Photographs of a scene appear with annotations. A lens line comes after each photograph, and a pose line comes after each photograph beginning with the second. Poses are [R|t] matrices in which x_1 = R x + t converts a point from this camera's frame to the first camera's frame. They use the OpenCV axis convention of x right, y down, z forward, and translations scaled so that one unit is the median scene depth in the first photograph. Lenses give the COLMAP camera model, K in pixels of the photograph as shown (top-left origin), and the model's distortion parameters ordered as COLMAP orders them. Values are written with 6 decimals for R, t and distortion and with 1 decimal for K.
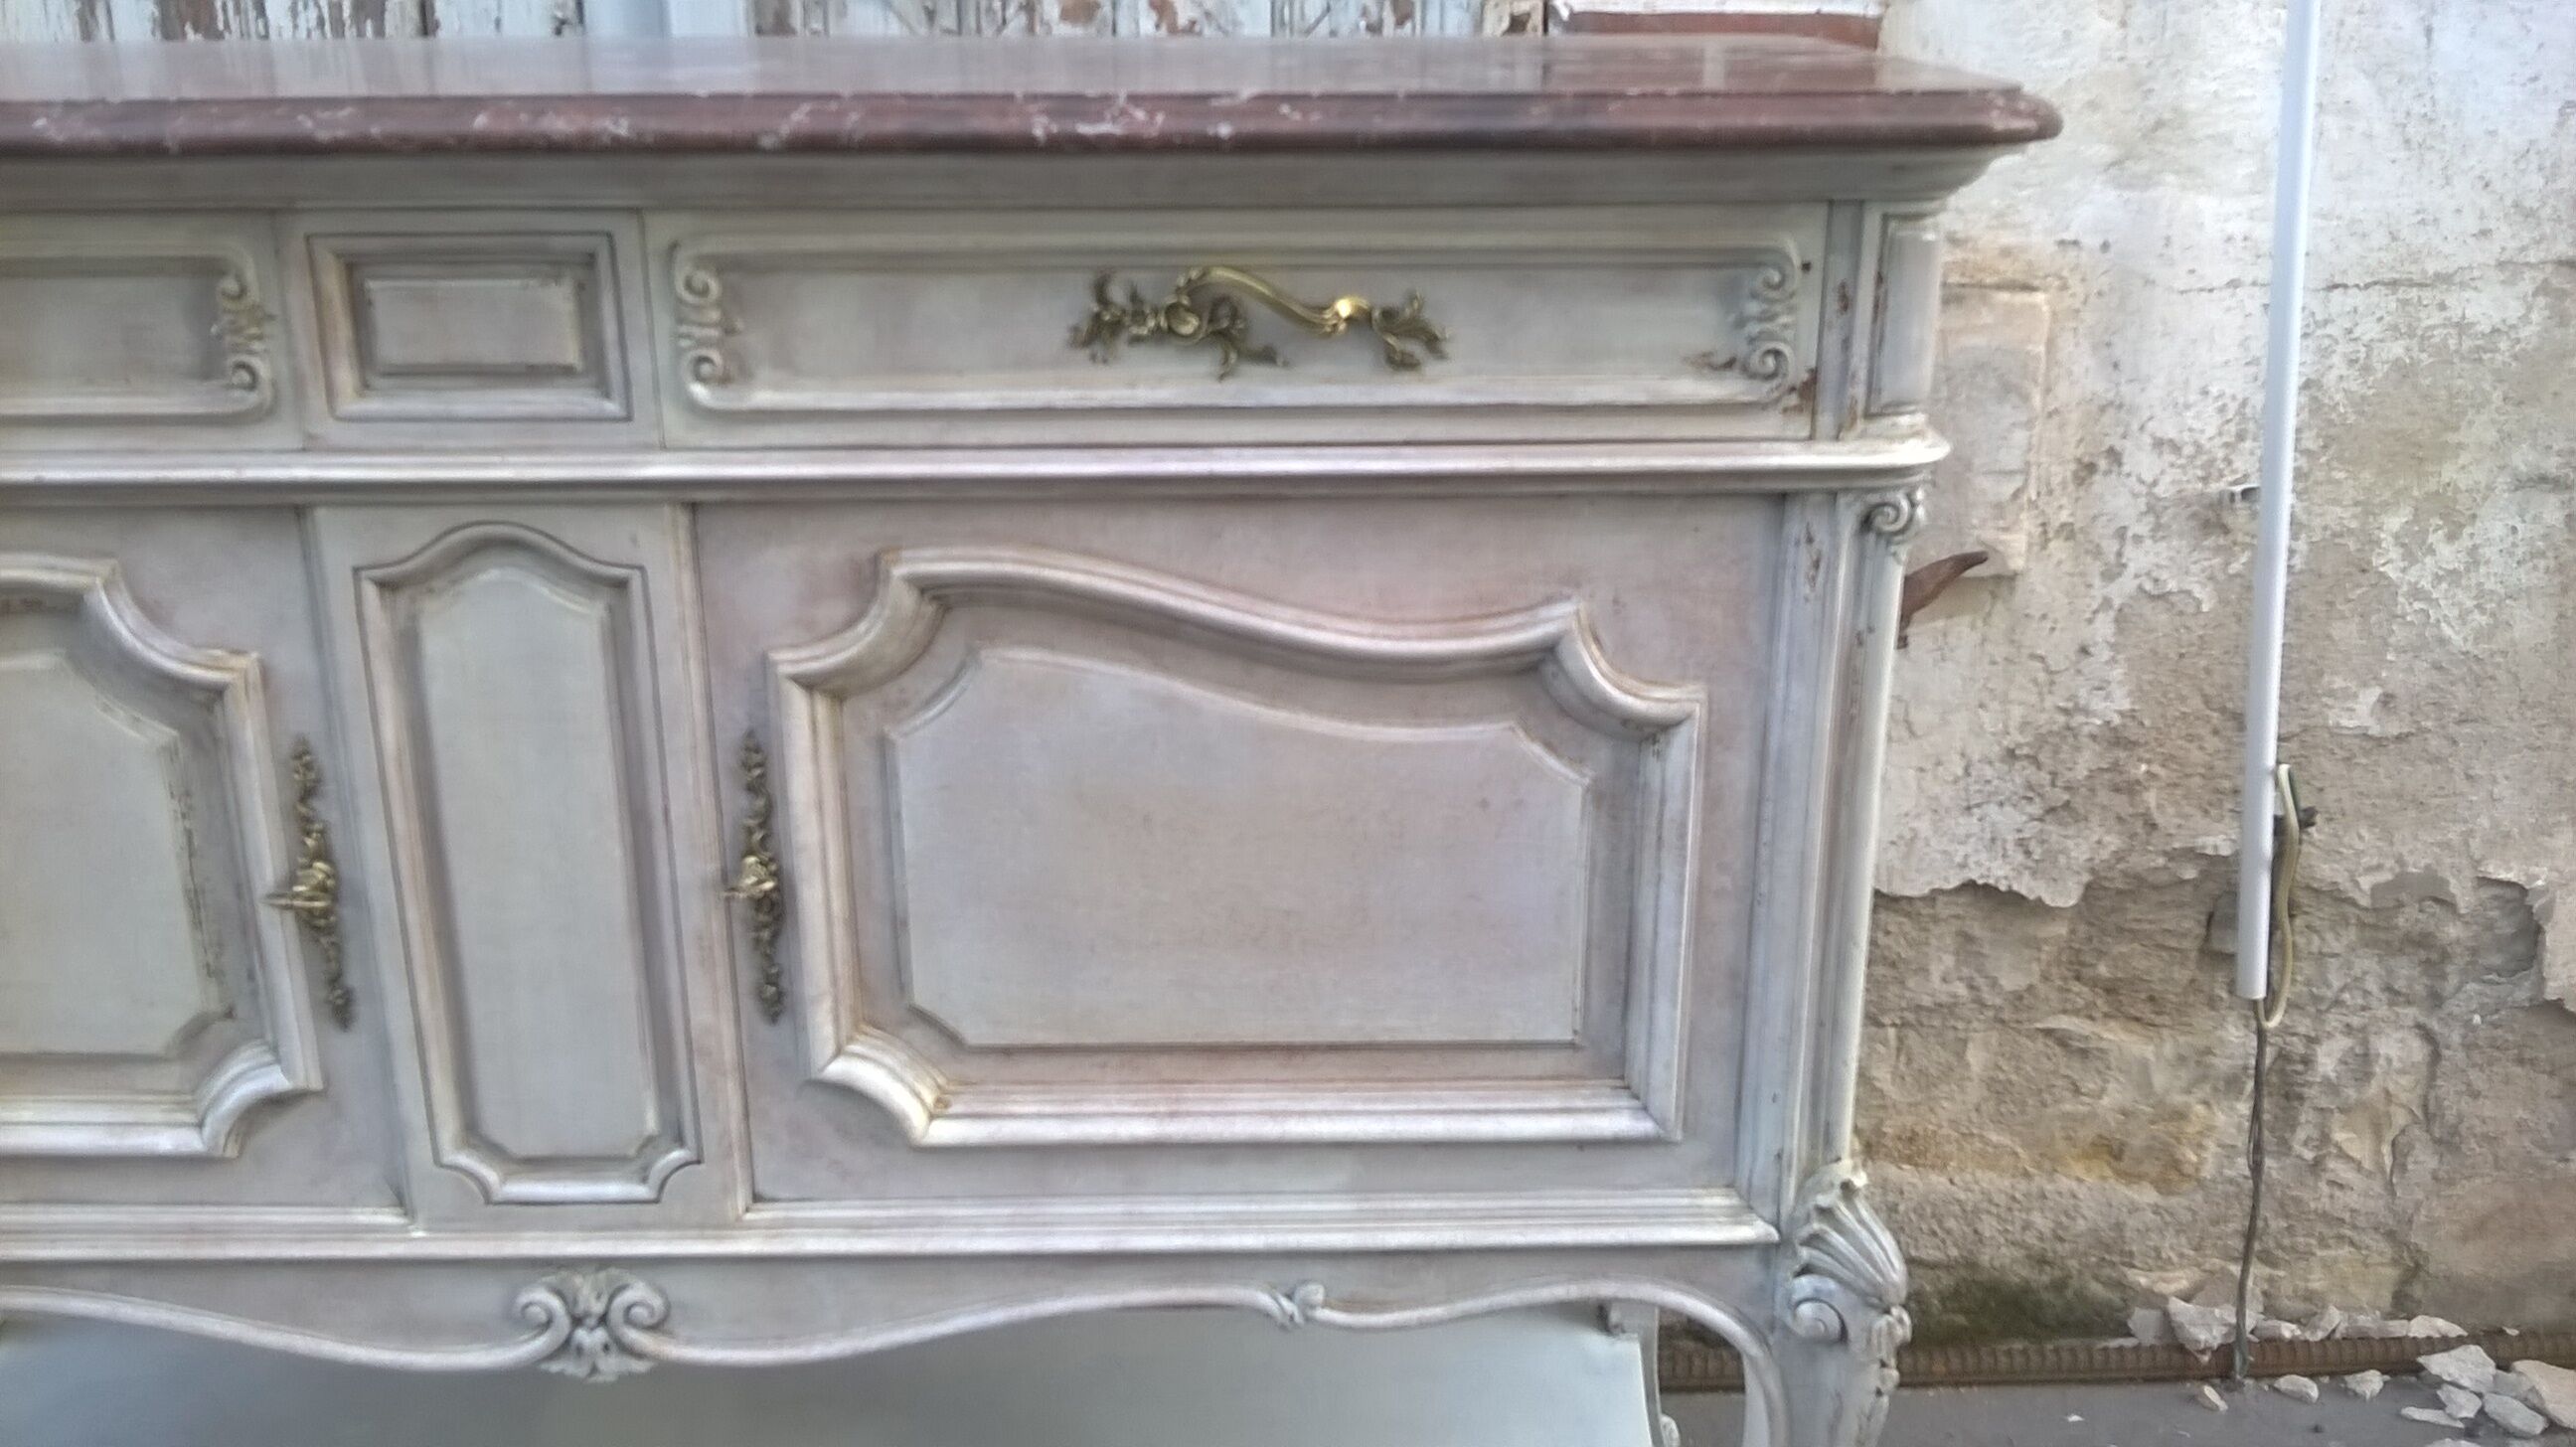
lens RADIAL K [[2294.3, 0, 1305.7], [0, 2294.3, 689.3], [0, 0, 1]] dist [0.036478, -0.167784]
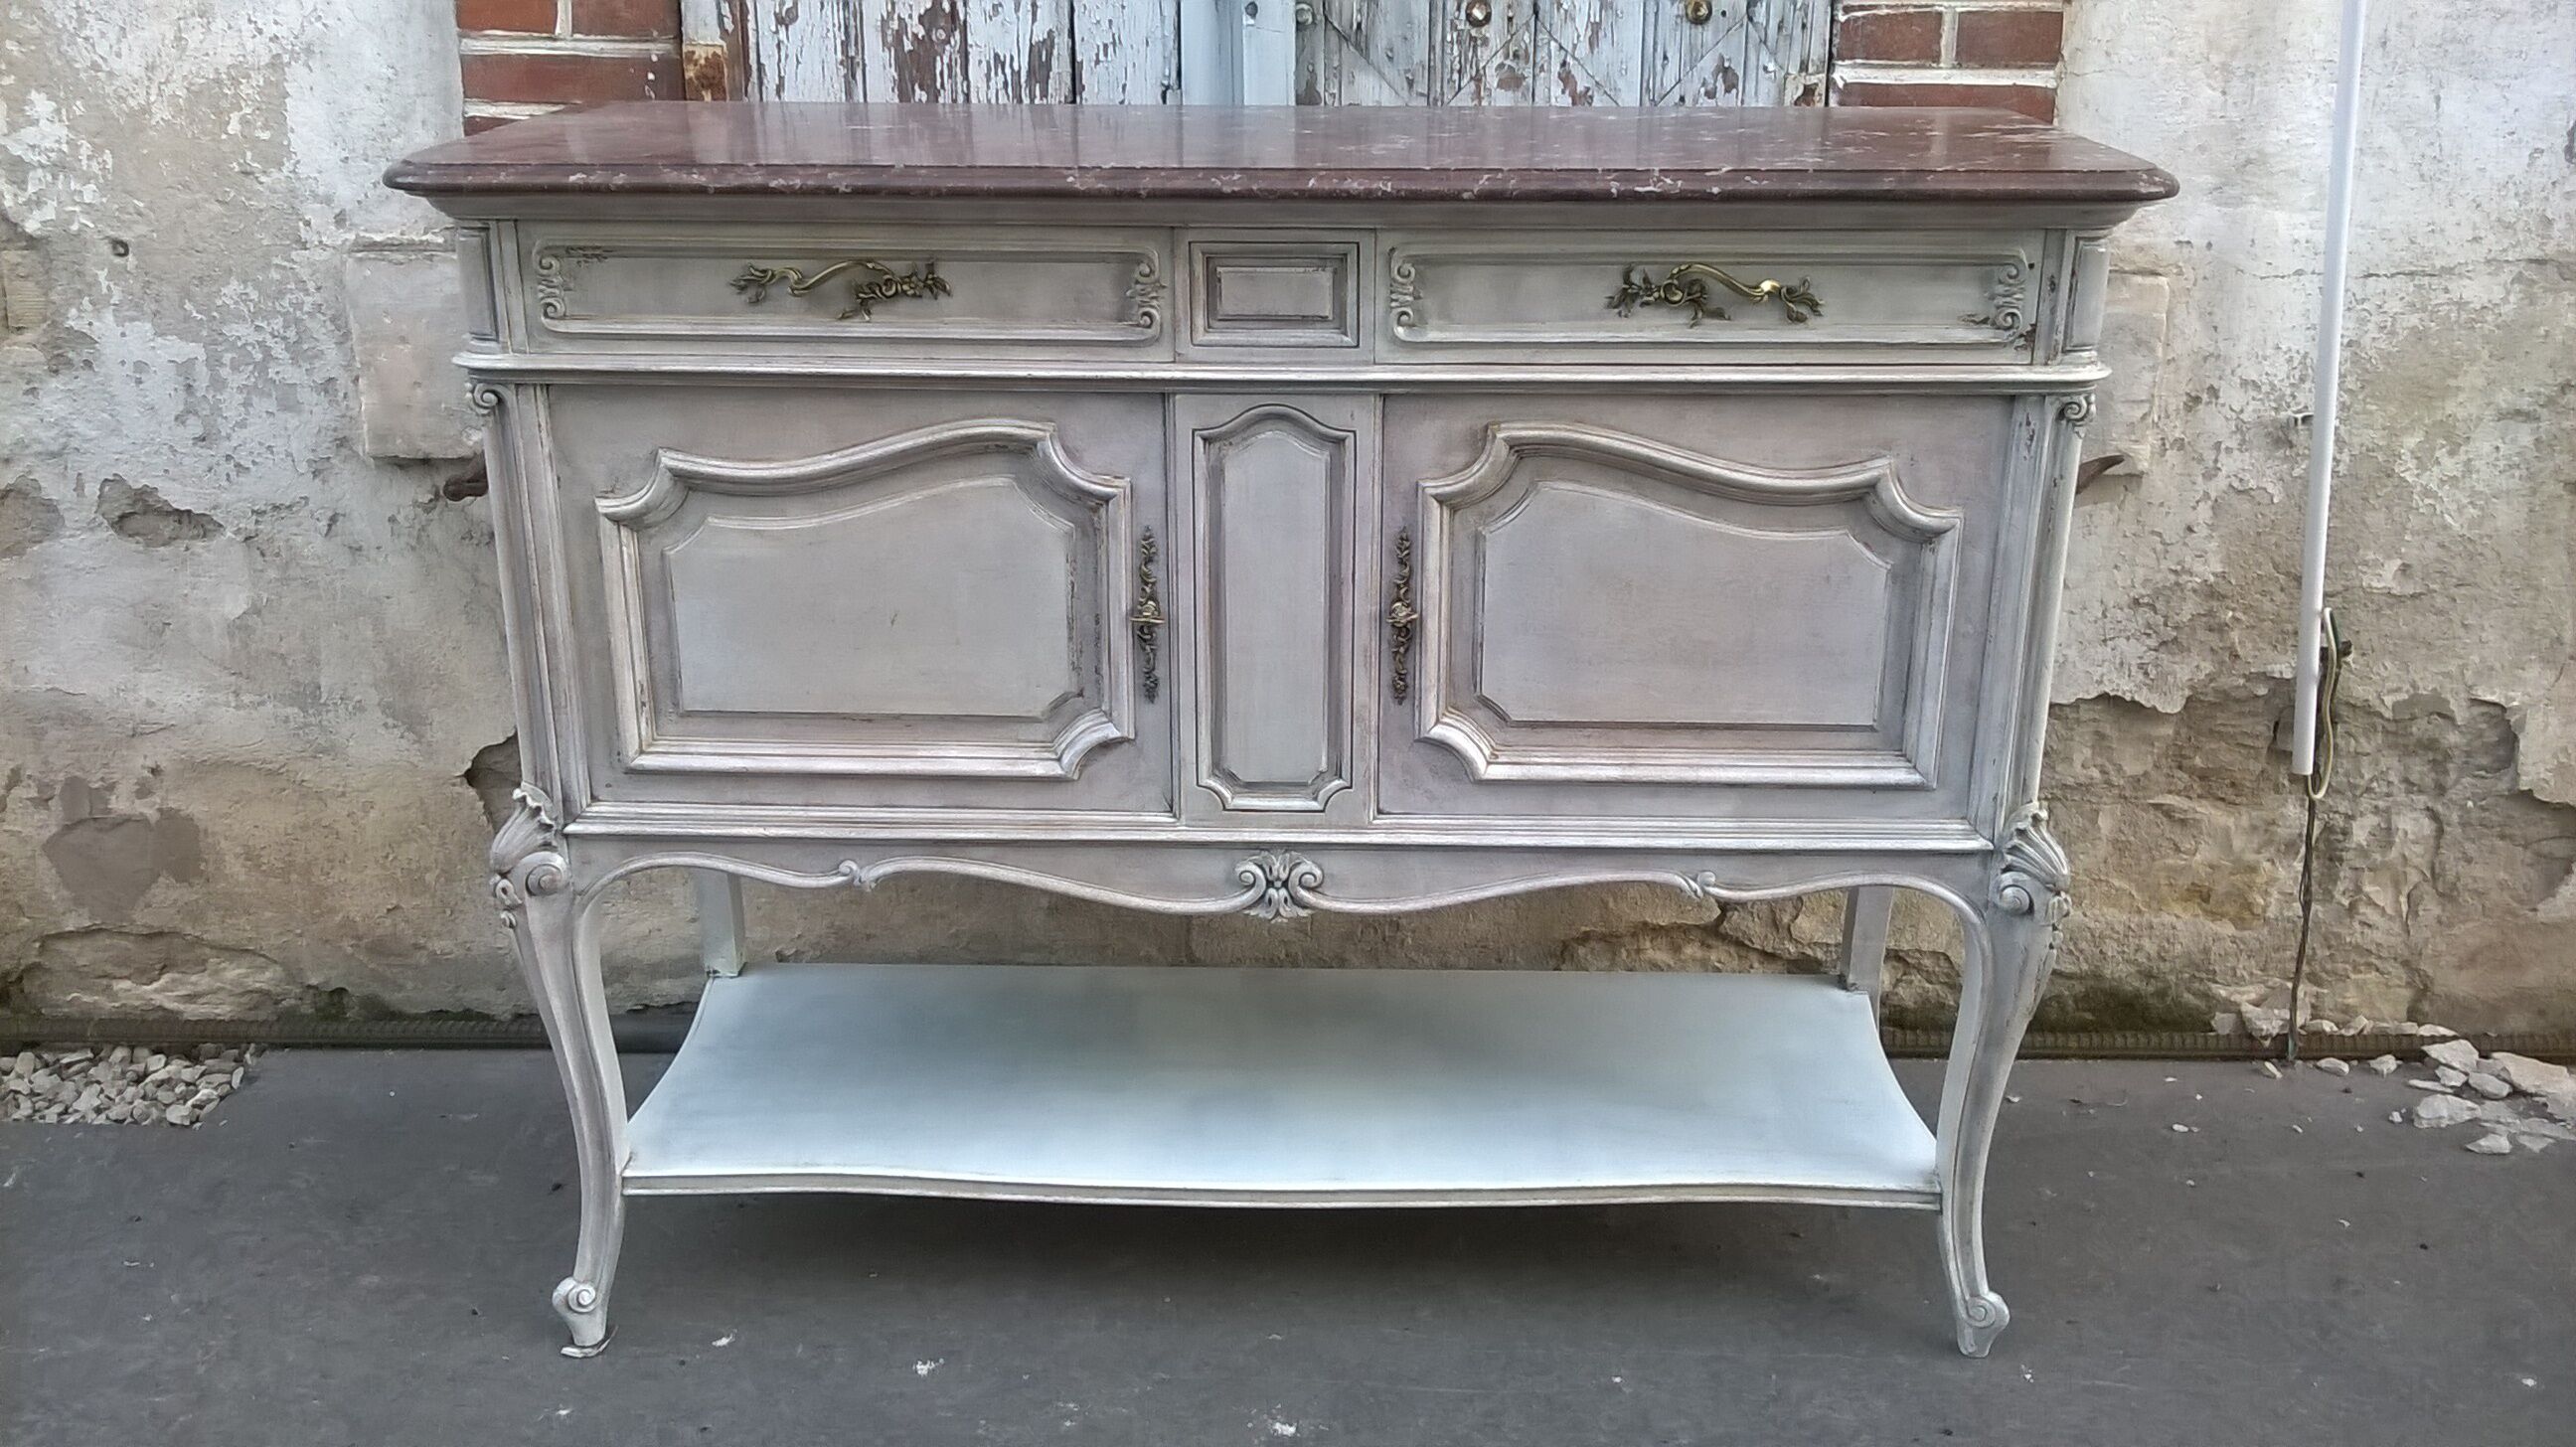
lens RADIAL K [[2294.3, 0, 1293.7], [0, 2294.3, 690.1], [0, 0, 1]] dist [0.036478, -0.167784]
pose [[0.998772, 0.017040, -0.046526, -0.228435], [-0.016342, 0.999749, 0.015324, 0.108674], [0.046775, -0.014545, 0.998800, -0.696148]]
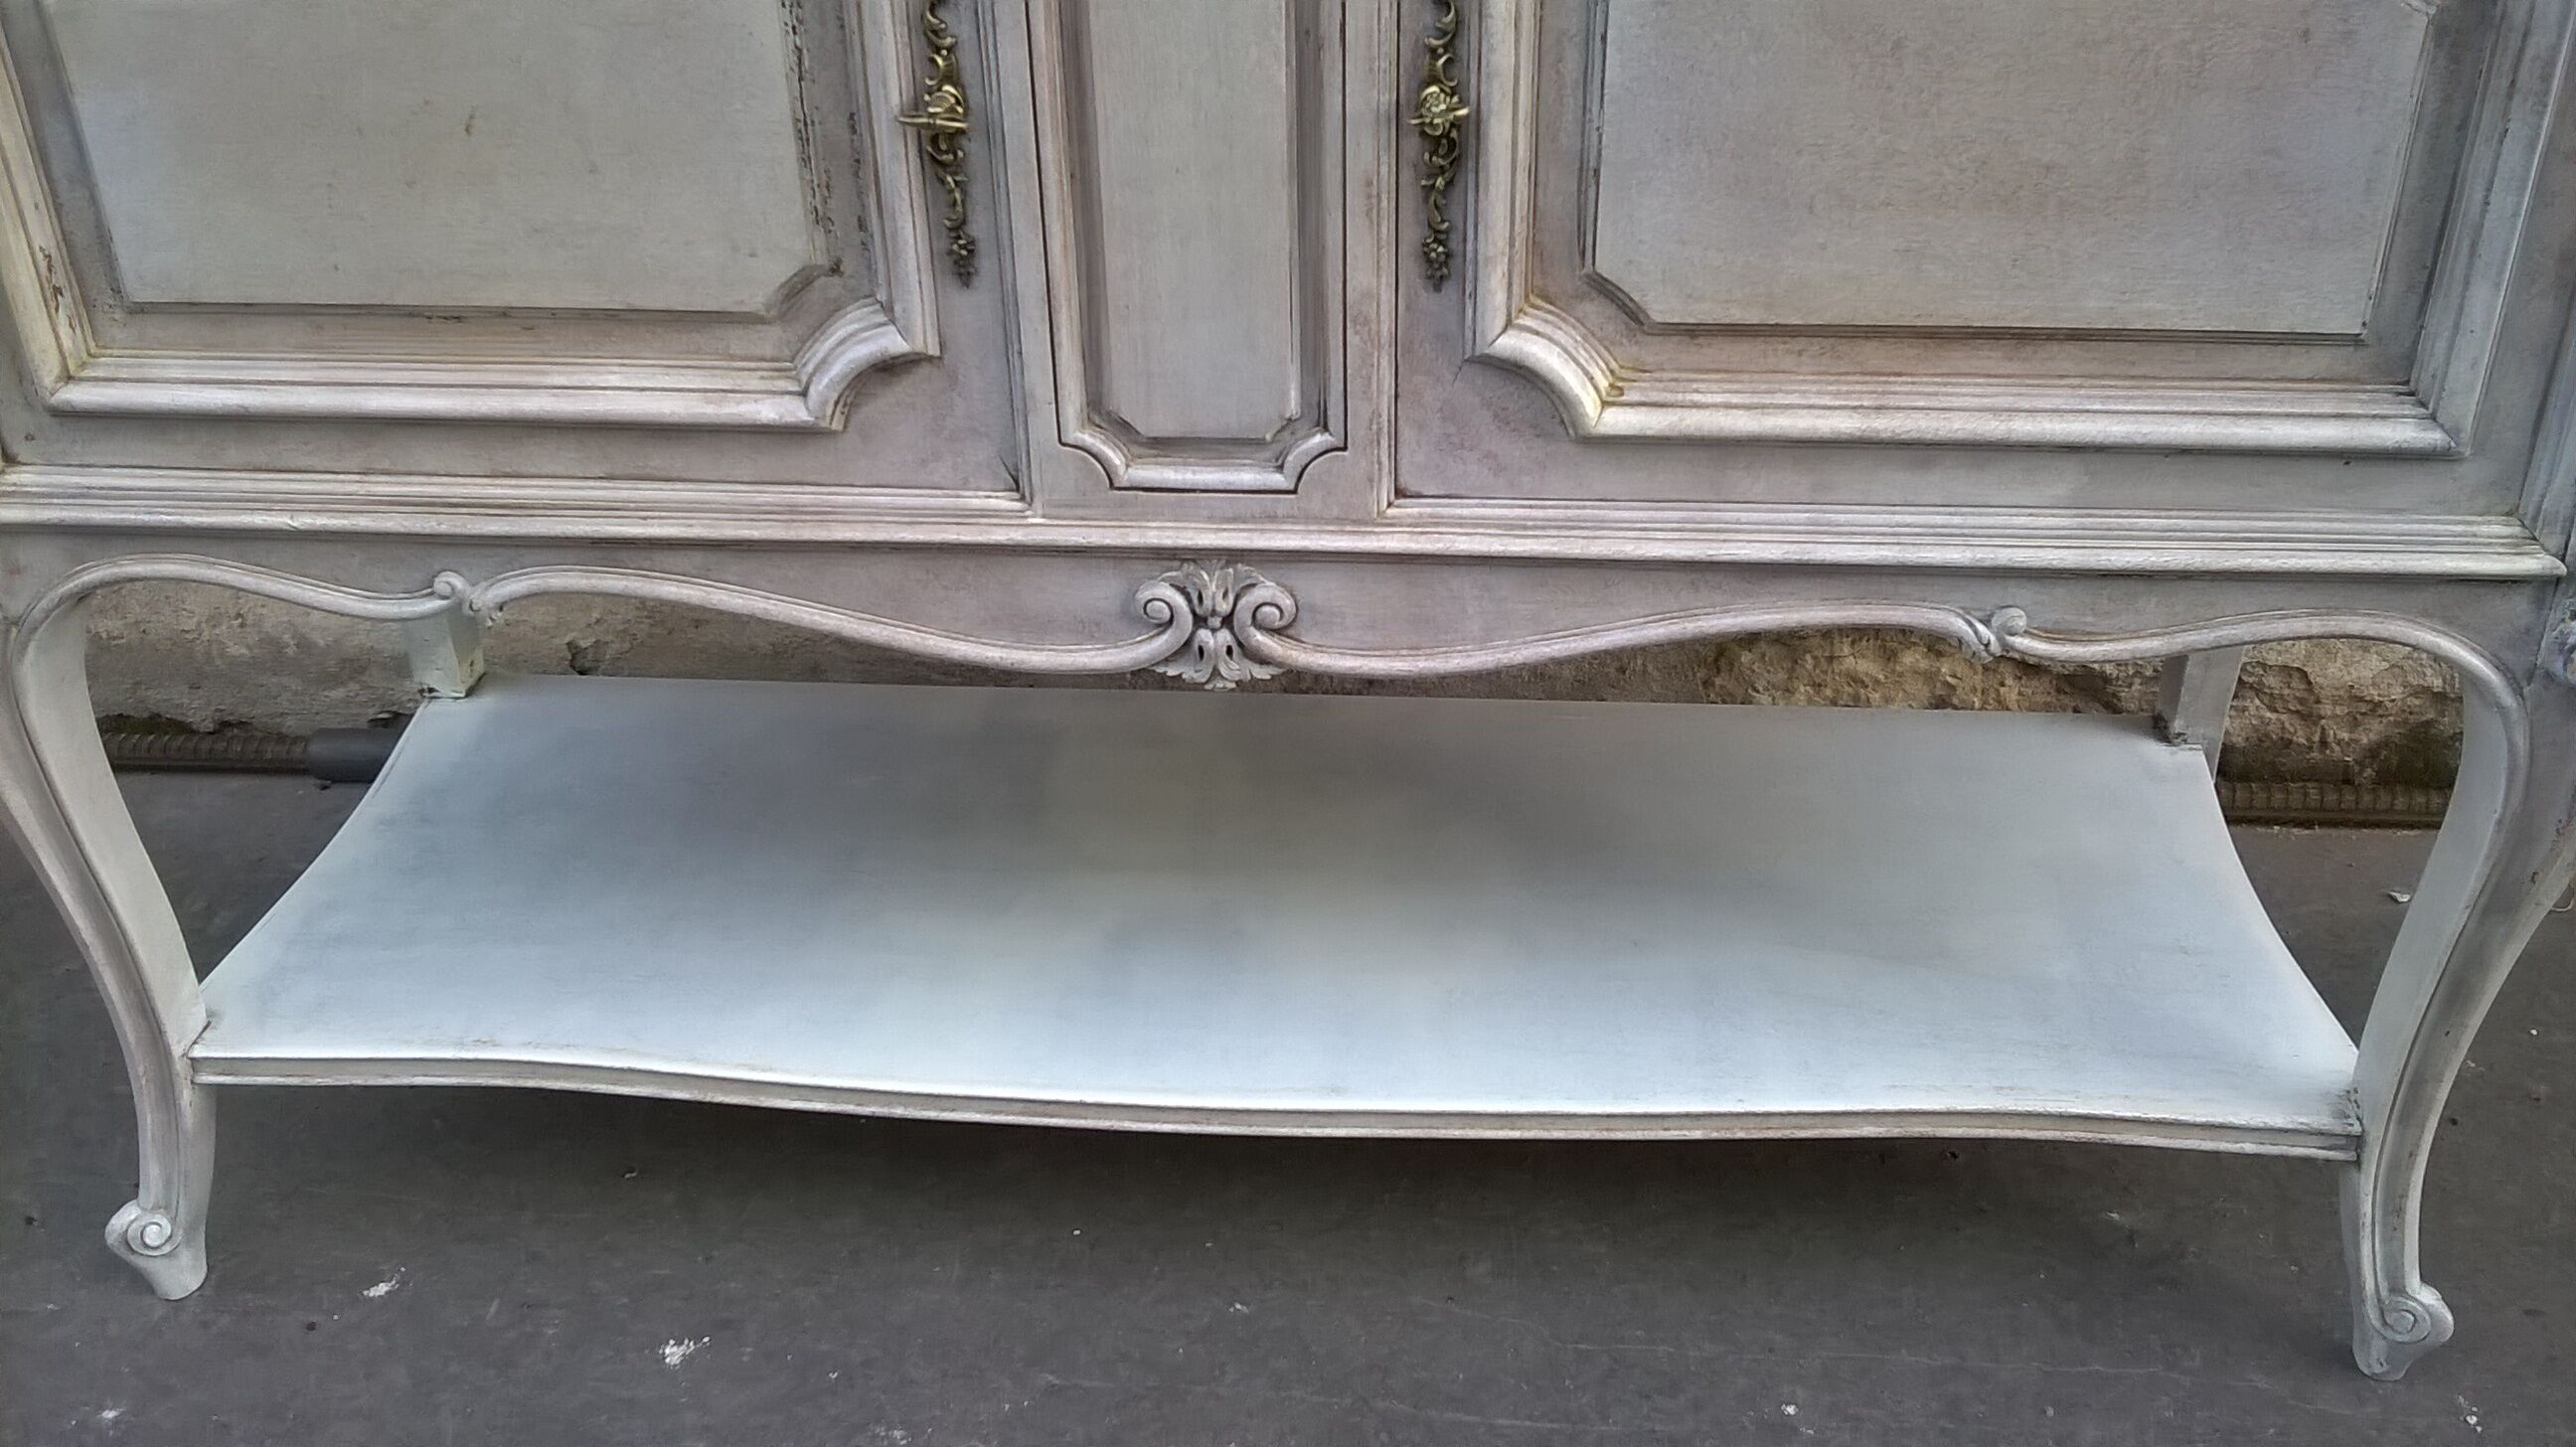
lens RADIAL K [[2294.3, 0, 1292.9], [0, 2294.3, 706.1], [0, 0, 1]] dist [0.036478, -0.167784]
pose [[0.994572, 0.037394, -0.097094, -0.192345], [-0.016371, 0.977801, 0.208893, 0.116498], [0.102750, -0.206170, 0.973107, 0.095445]]
